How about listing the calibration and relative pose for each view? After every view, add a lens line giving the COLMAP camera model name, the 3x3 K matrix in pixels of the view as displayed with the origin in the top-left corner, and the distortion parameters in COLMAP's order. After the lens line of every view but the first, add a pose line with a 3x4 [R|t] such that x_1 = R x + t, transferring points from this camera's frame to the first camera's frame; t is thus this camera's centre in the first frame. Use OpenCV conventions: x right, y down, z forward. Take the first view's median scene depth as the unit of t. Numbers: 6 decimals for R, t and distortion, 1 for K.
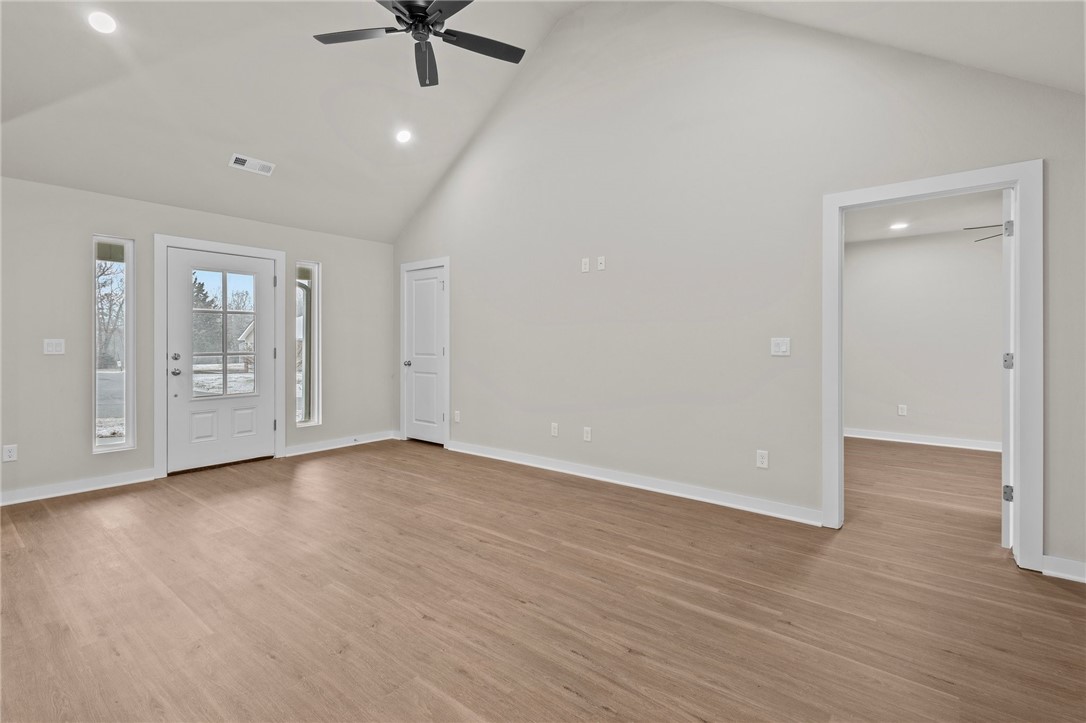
lens RADIAL K [[505.2, 0, 543.4], [0, 505.2, 343.8], [0, 0, 1]] dist [0.012609, -0.001303]
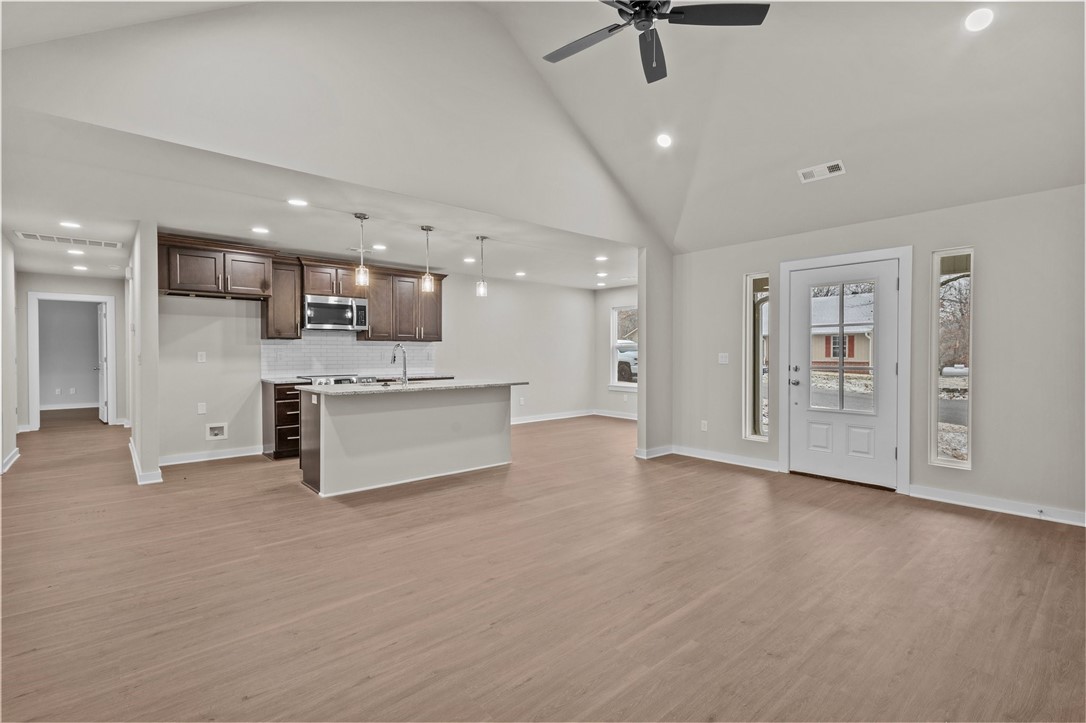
lens RADIAL K [[498.1, 0, 544.5], [0, 498.1, 358.4], [0, 0, 1]] dist [0.008981, -0.001225]
pose [[-0.168973, 0.008863, -0.985581, 0.584262], [-0.006665, 0.999926, 0.010135, -0.005528], [0.985598, 0.008282, -0.168902, 0.831350]]
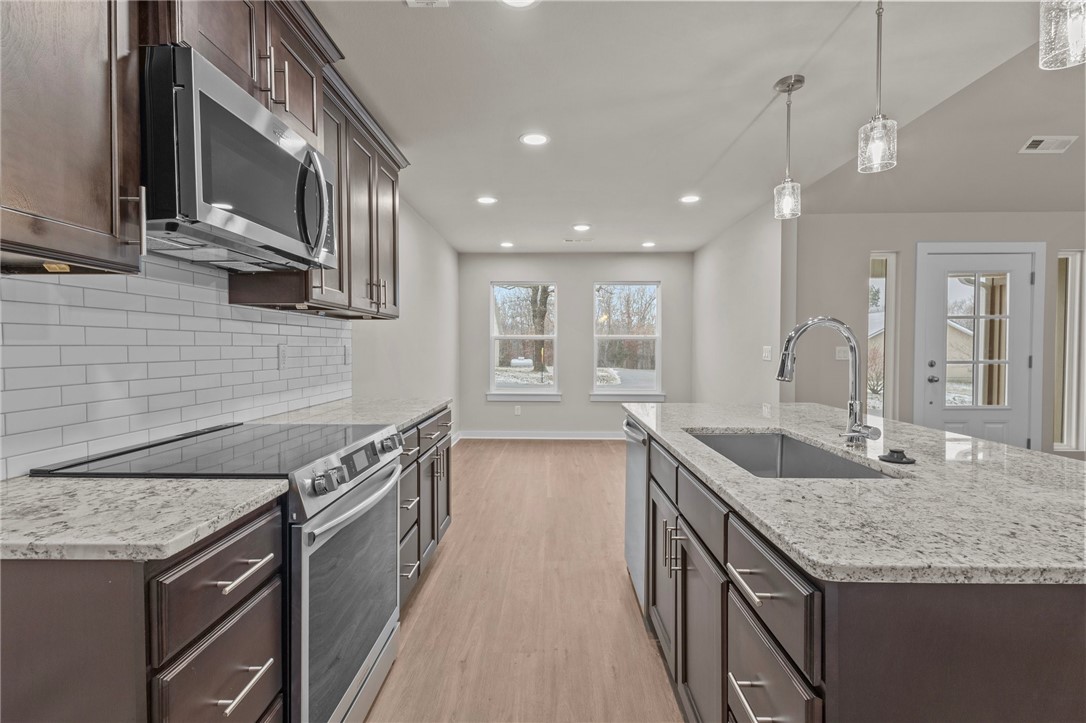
lens RADIAL K [[498.1, 0, 544.5], [0, 498.1, 358.4], [0, 0, 1]] dist [0.008981, -0.001225]
pose [[0.610515, 0.014492, -0.791872, -0.531162], [-0.002354, 0.999861, 0.016484, 0.000477], [0.792001, -0.008200, 0.610464, -0.263054]]
